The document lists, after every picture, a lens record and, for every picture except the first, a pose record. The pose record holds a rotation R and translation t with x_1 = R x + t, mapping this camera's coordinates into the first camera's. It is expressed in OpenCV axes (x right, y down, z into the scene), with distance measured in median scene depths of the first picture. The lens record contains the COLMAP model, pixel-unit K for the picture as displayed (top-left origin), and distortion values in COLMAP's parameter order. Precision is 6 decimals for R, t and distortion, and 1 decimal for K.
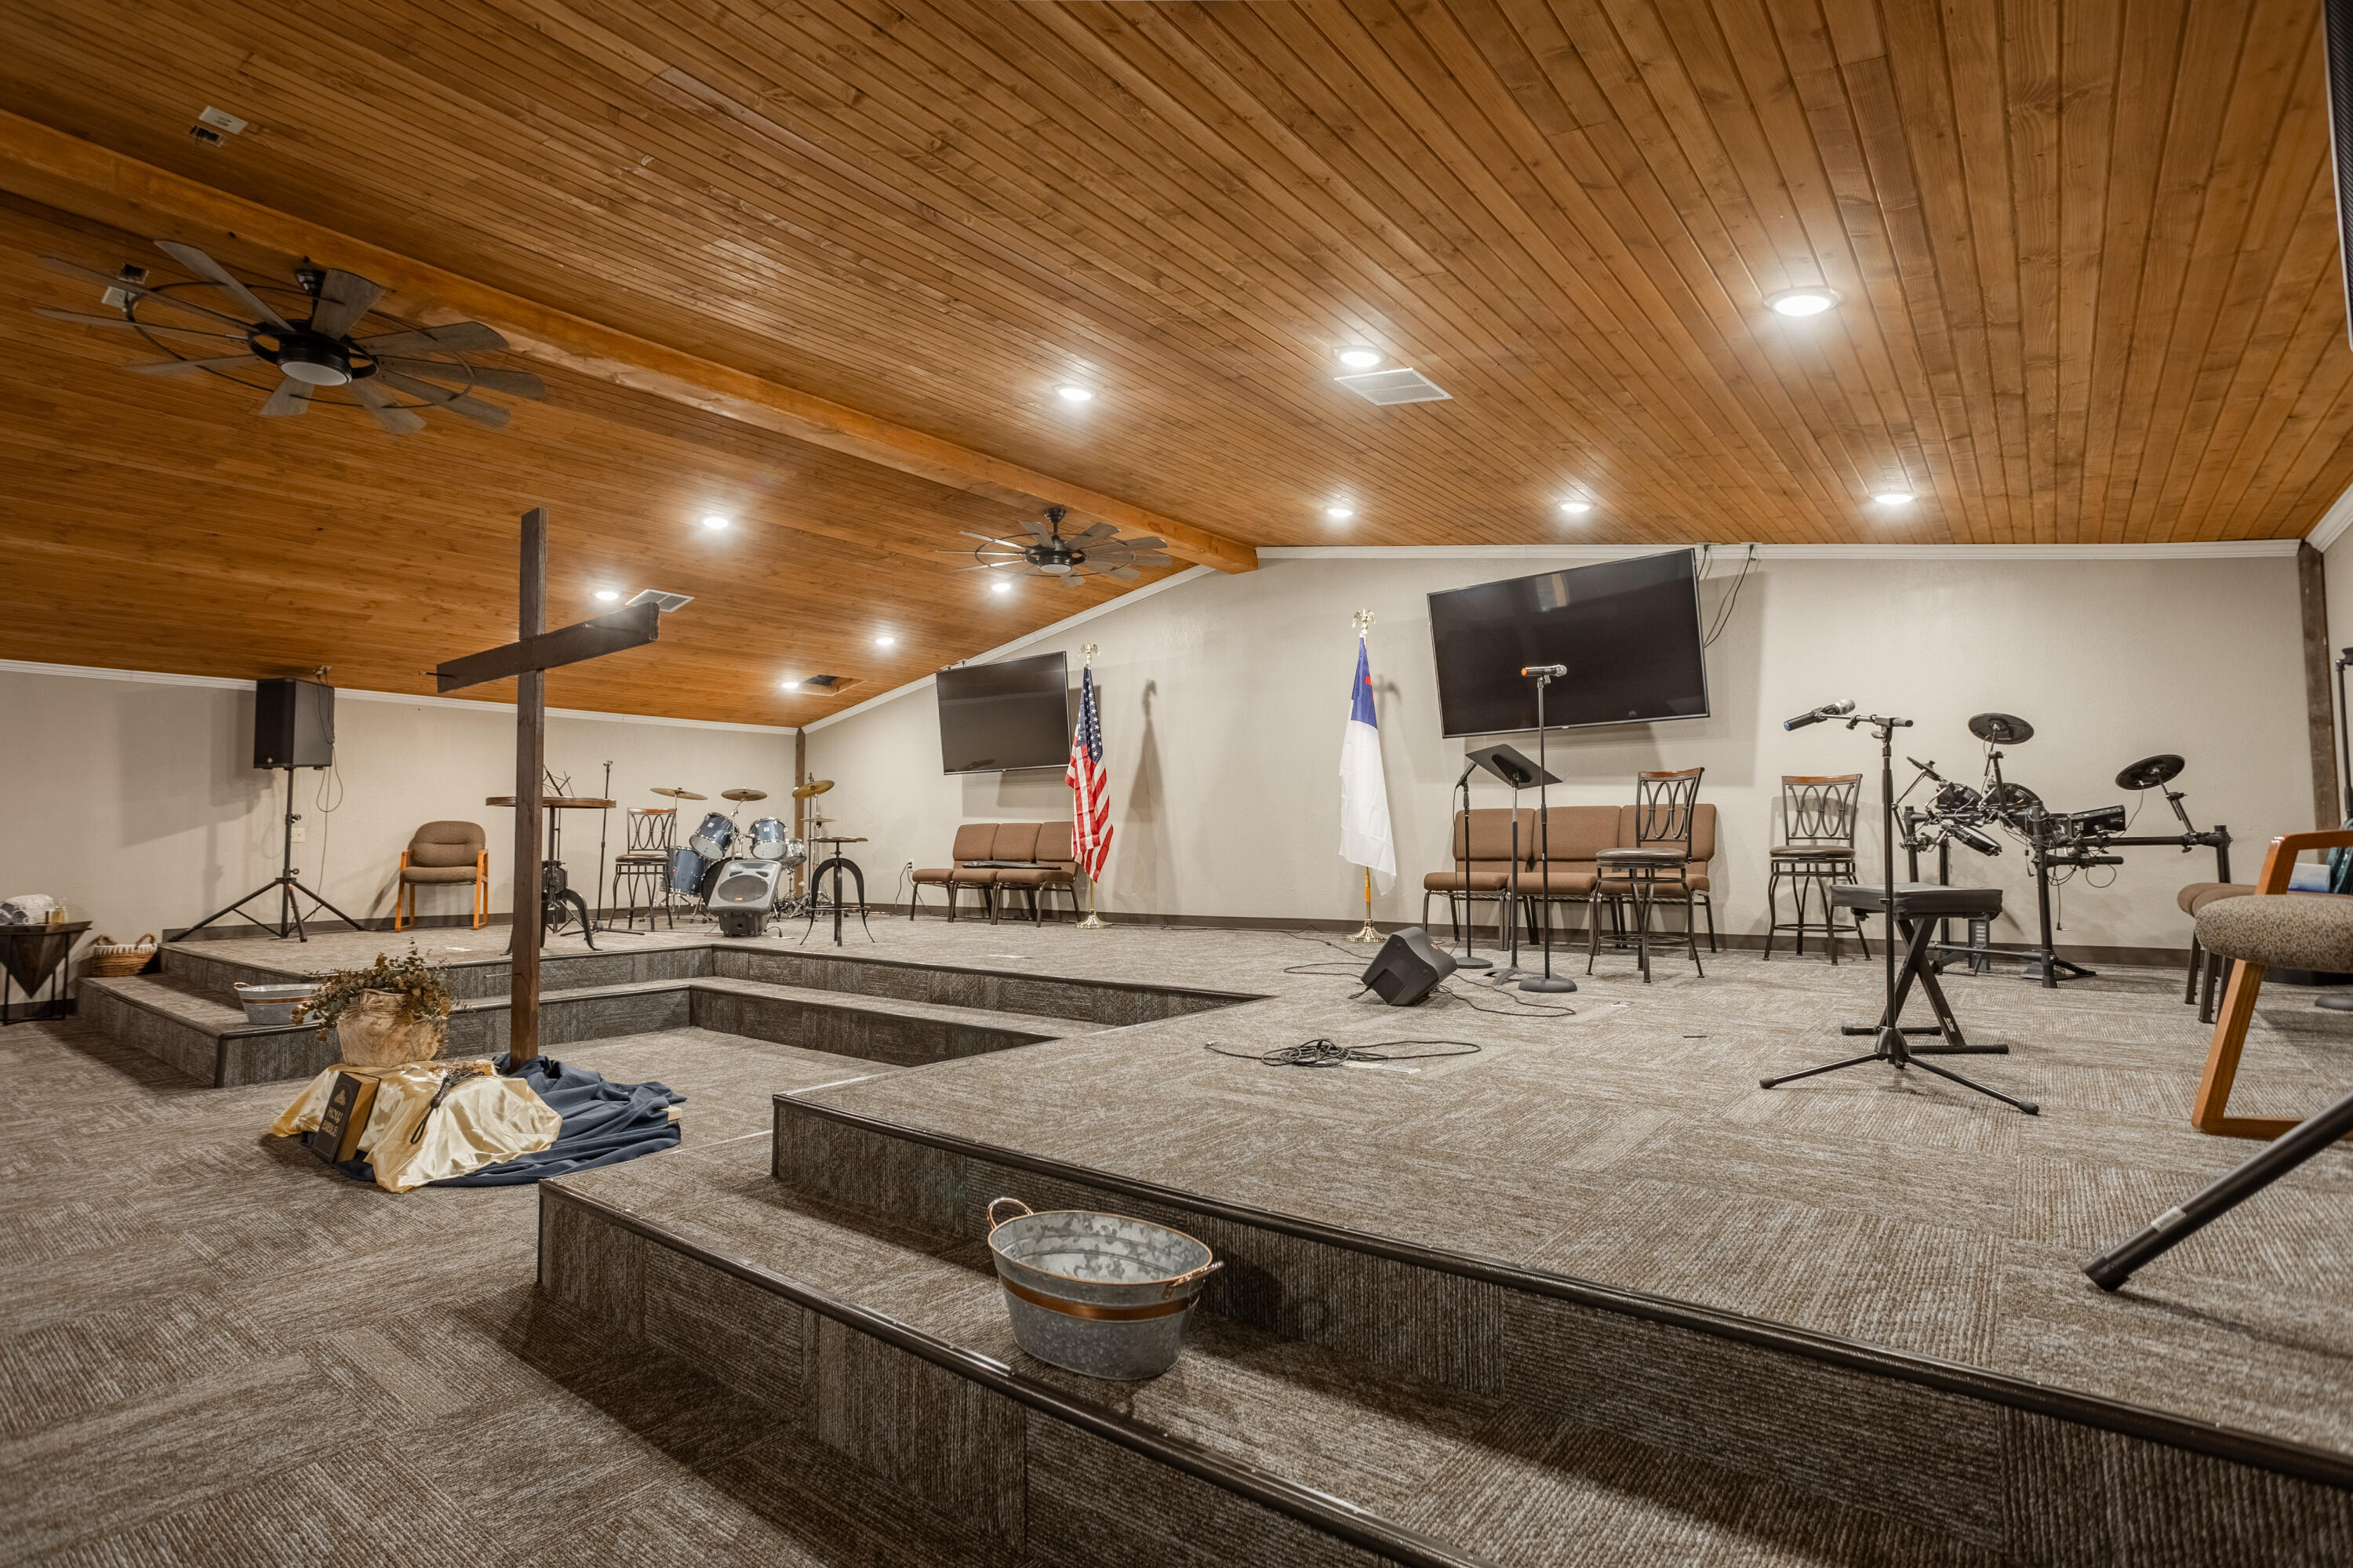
lens RADIAL K [[1108.0, 0, 1182.1], [0, 1108.0, 783.9], [0, 0, 1]] dist [-0.003457, 0.000365]
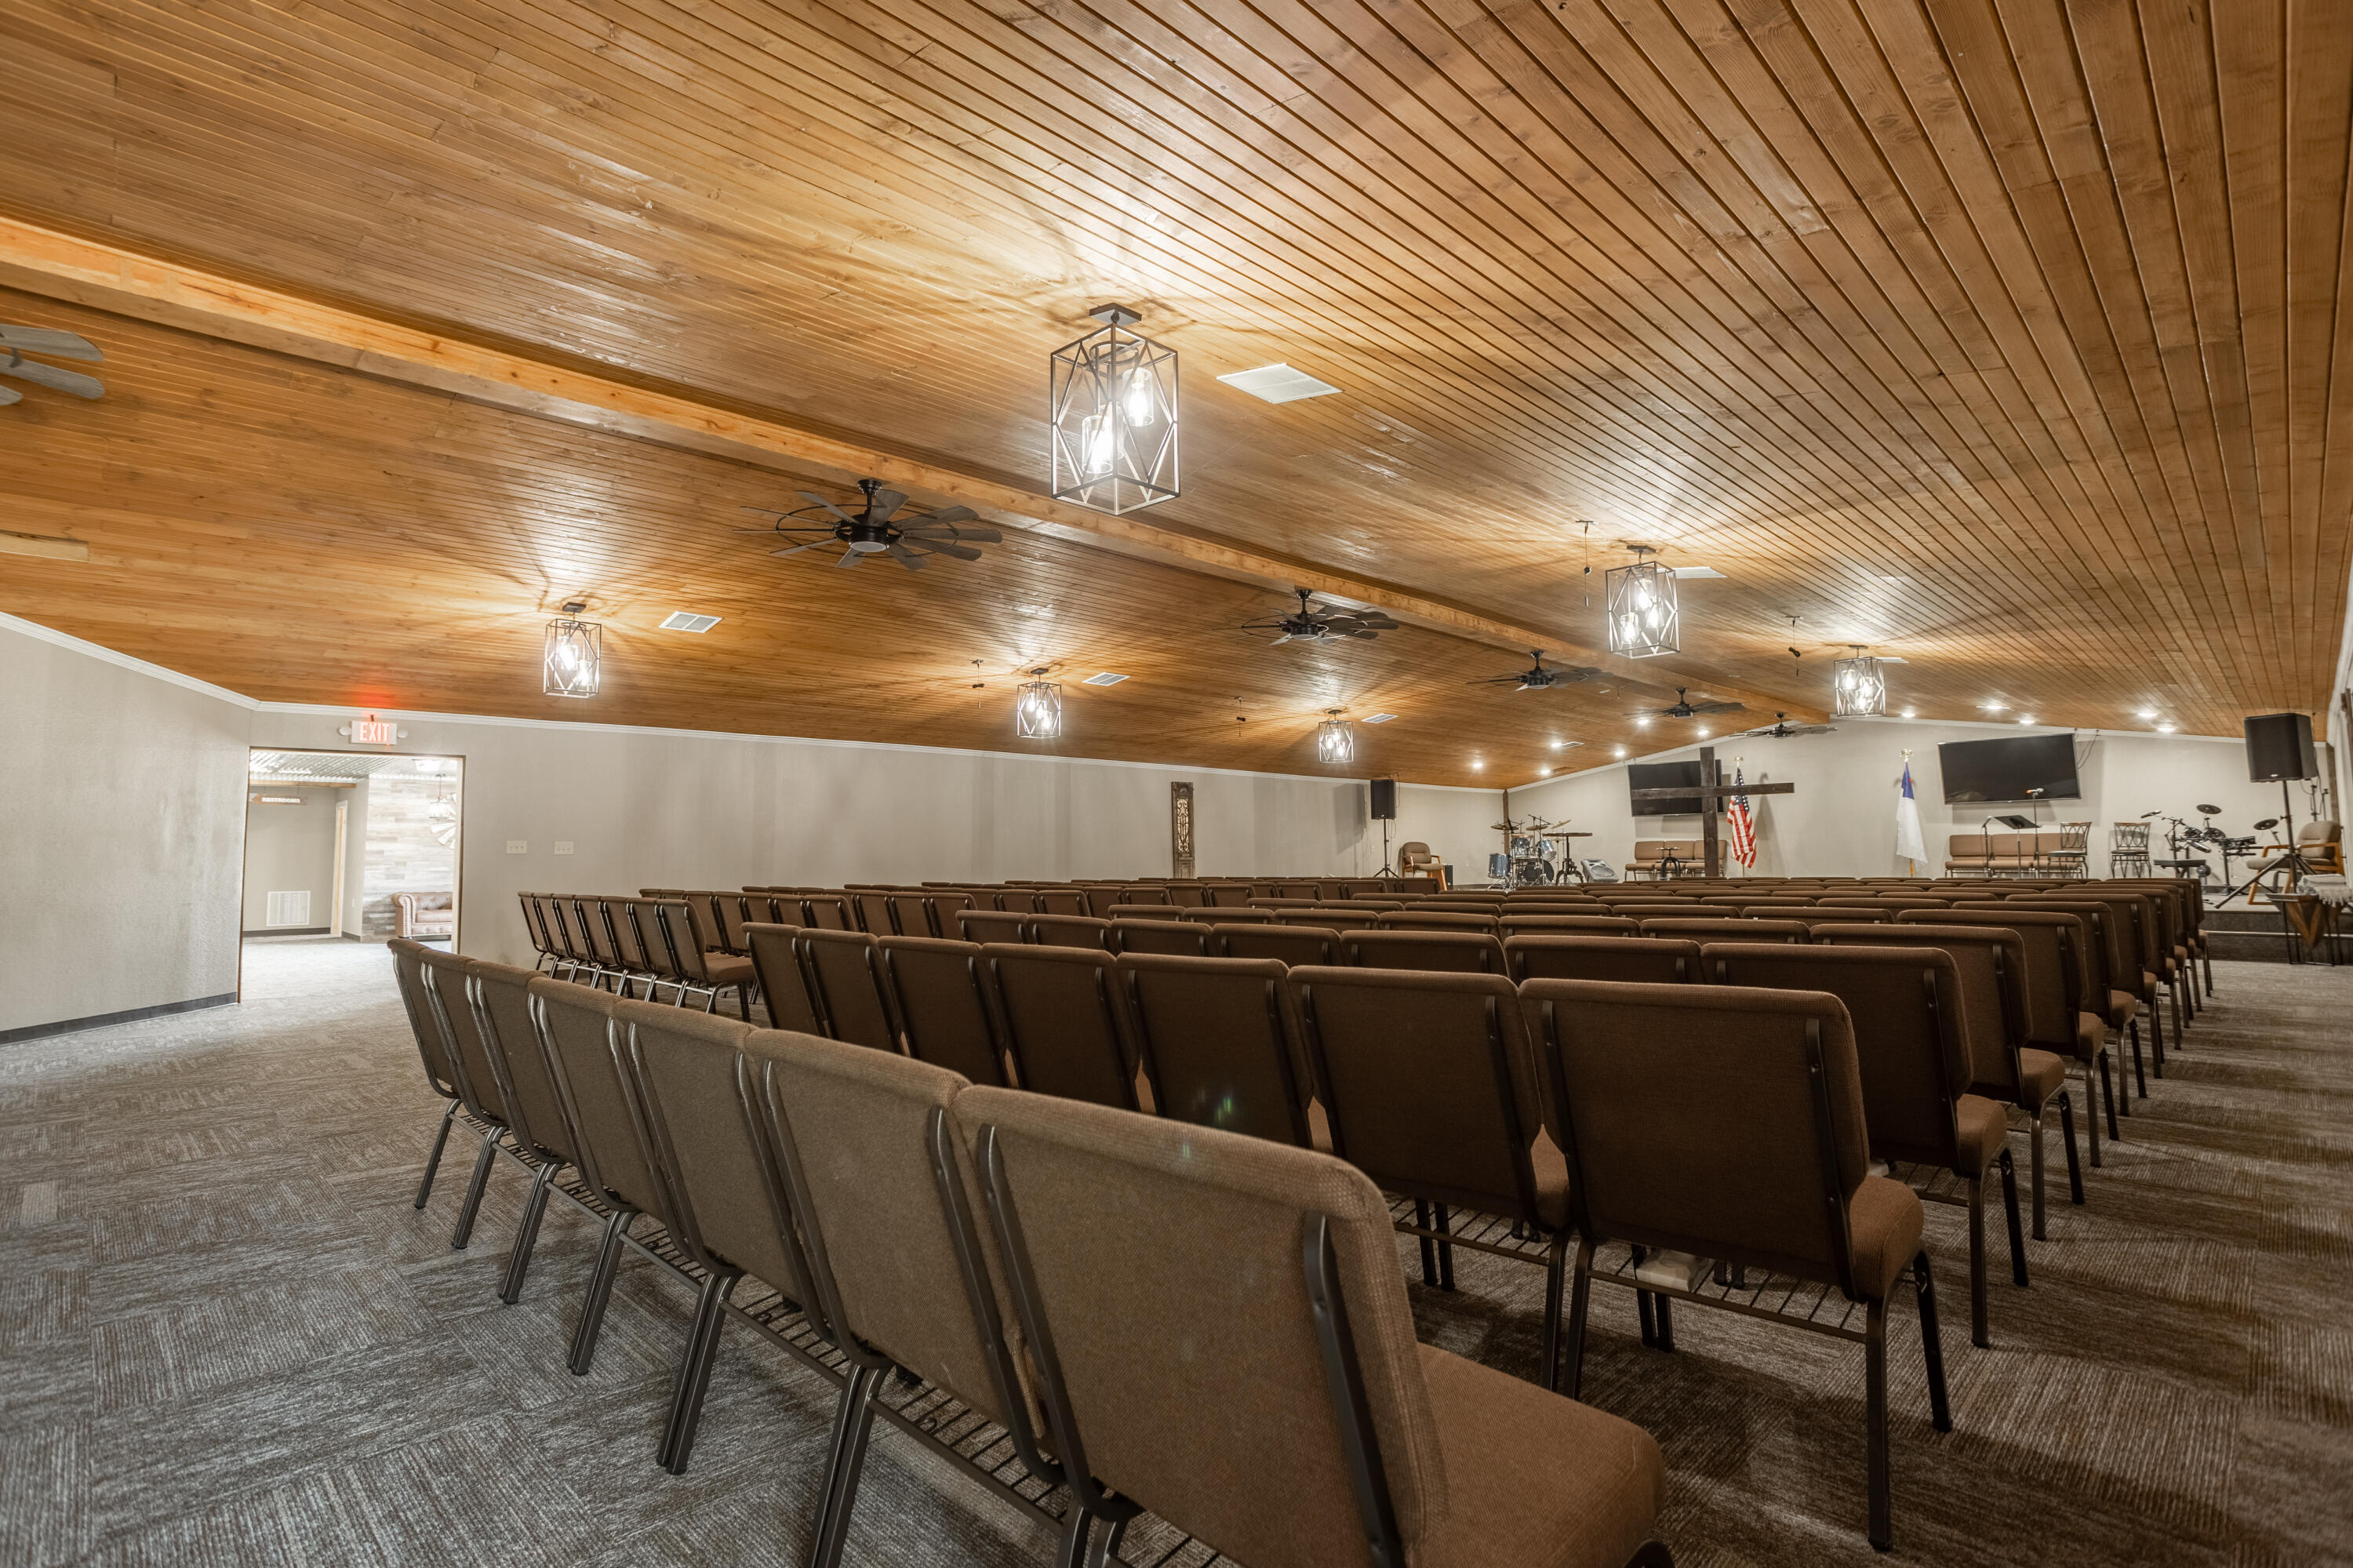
lens RADIAL K [[1108.0, 0, 1172.9], [0, 1108.0, 779.8], [0, 0, 1]] dist [-0.003457, 0.000365]
pose [[0.994295, -0.010395, -0.106161, -1.355255], [0.009175, 0.999886, -0.011979, -0.095369], [0.106274, 0.010937, 0.994277, -1.778600]]
